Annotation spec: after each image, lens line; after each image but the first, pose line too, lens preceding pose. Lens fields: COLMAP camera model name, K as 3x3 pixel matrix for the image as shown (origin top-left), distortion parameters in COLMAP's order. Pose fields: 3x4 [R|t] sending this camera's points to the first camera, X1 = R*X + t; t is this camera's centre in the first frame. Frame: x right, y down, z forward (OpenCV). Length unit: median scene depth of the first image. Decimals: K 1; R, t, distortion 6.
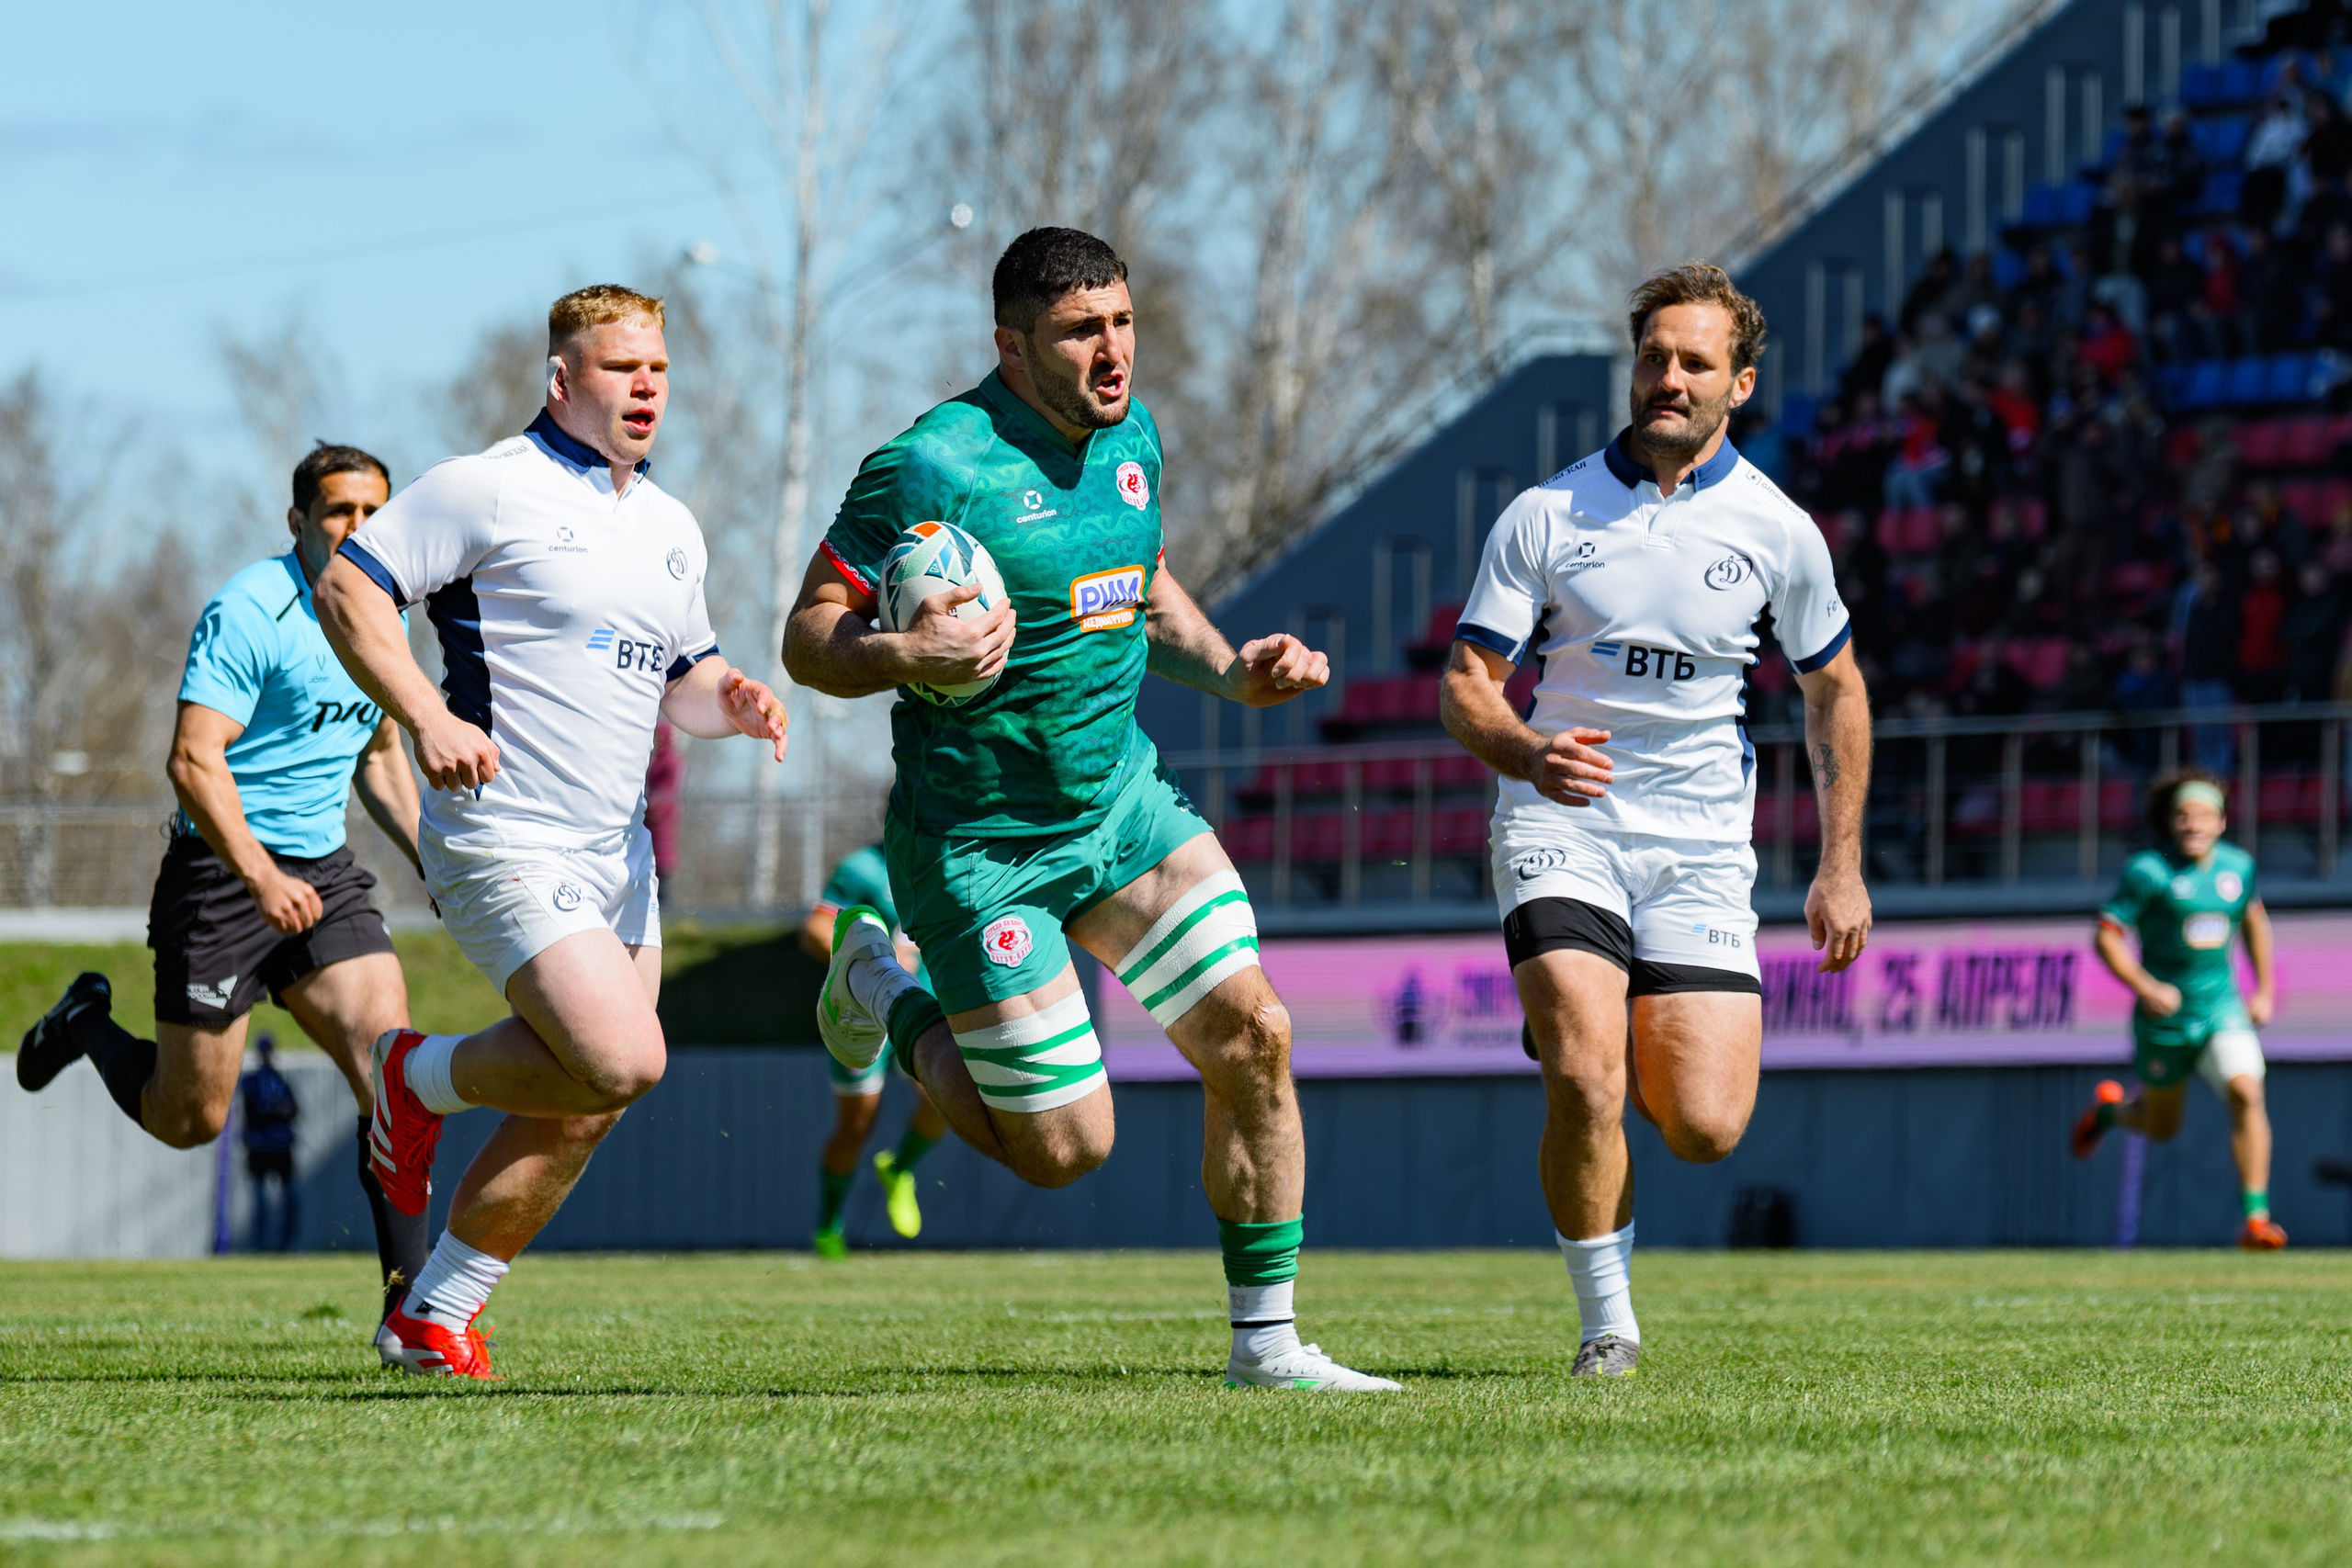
lens RADIAL K [[10731.7, 0, 1177.8], [0, 10731.7, 776.4], [0, 0, 1]] dist [0.901118, 0.000000]
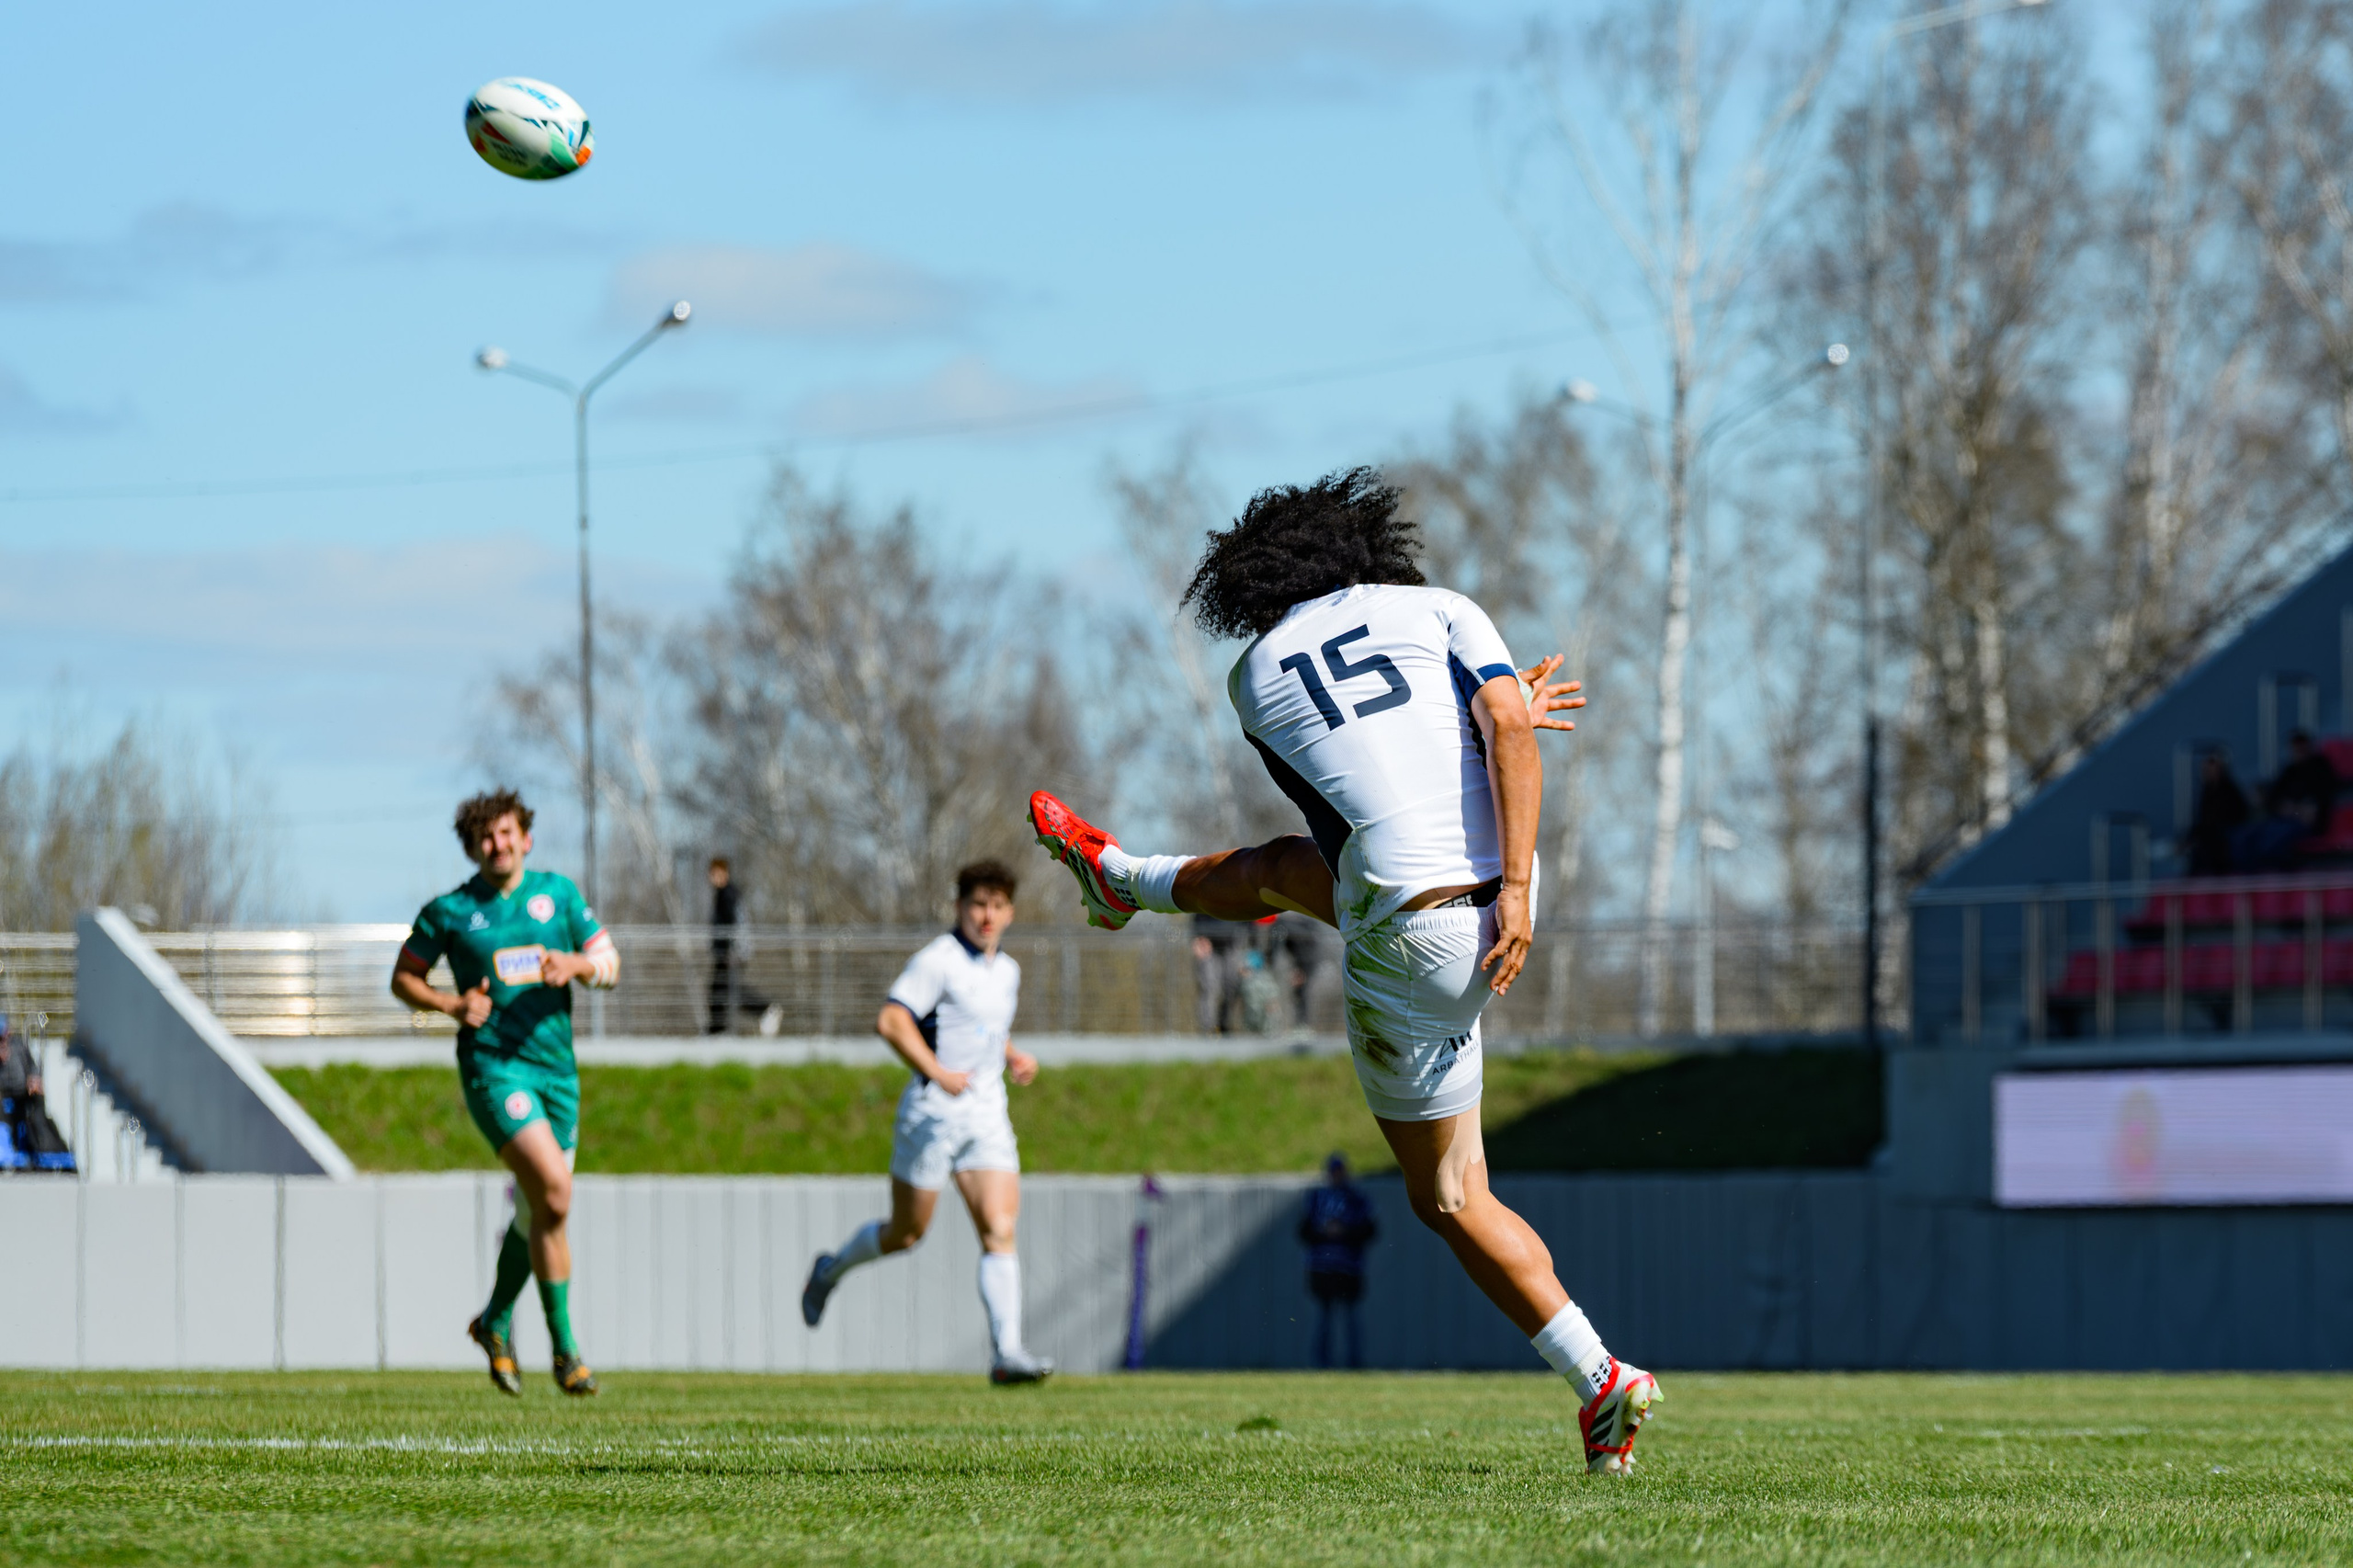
lens RADIAL K [[14063.8, 0, 1175.1], [0, 14063.8, 780.3], [0, 0, 1]] dist [1.056940, 0.000000]
pose [[0.999997, 0.001723, -0.001577, -0.081381], [-0.001728, 0.999994, -0.003088, -0.007659], [0.001572, 0.003091, 0.999994, -0.337317]]
